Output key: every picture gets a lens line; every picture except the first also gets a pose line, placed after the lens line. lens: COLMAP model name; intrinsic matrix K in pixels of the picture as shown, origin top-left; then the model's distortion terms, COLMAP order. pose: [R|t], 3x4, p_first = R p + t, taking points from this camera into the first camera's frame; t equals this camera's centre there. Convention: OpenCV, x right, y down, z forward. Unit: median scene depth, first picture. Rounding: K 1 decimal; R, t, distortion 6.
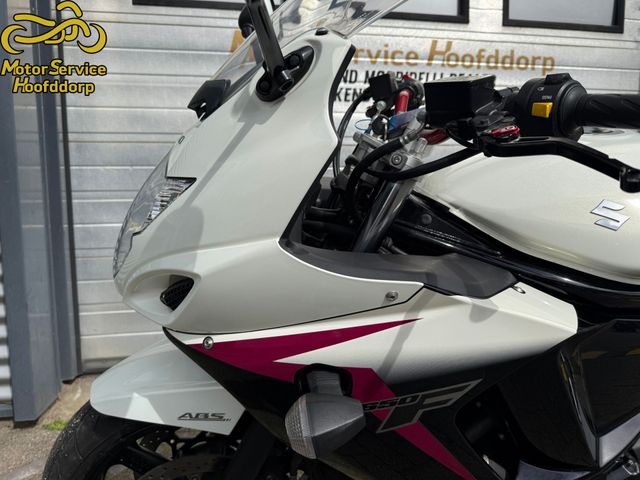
lens RADIAL K [[459.8, 0, 320.0], [0, 459.8, 240.0], [0, 0, 1]] dist [0.054606, -0.066103]
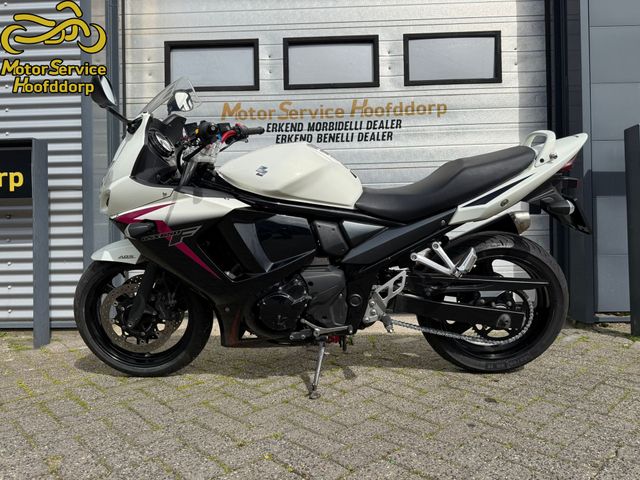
lens RADIAL K [[448.0, 0, 320.0], [0, 448.0, 240.0], [0, 0, 1]] dist [0.173896, -0.062161]
pose [[0.978446, -0.011877, -0.206162, 0.445661], [-0.009933, 0.994483, -0.104431, 0.182682], [0.206265, 0.104228, 0.972929, -0.428583]]
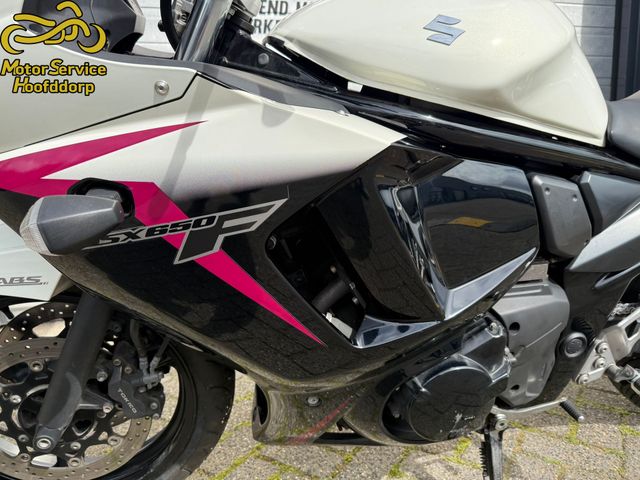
lens RADIAL K [[449.1, 0, 320.0], [0, 449.1, 240.0], [0, 0, 1]] dist [0.032431, -0.001358]
pose [[0.999093, -0.023104, 0.035782, 0.102556], [0.021626, 0.998919, 0.041153, 0.093430], [-0.036695, -0.040342, 0.998512, 0.032992]]
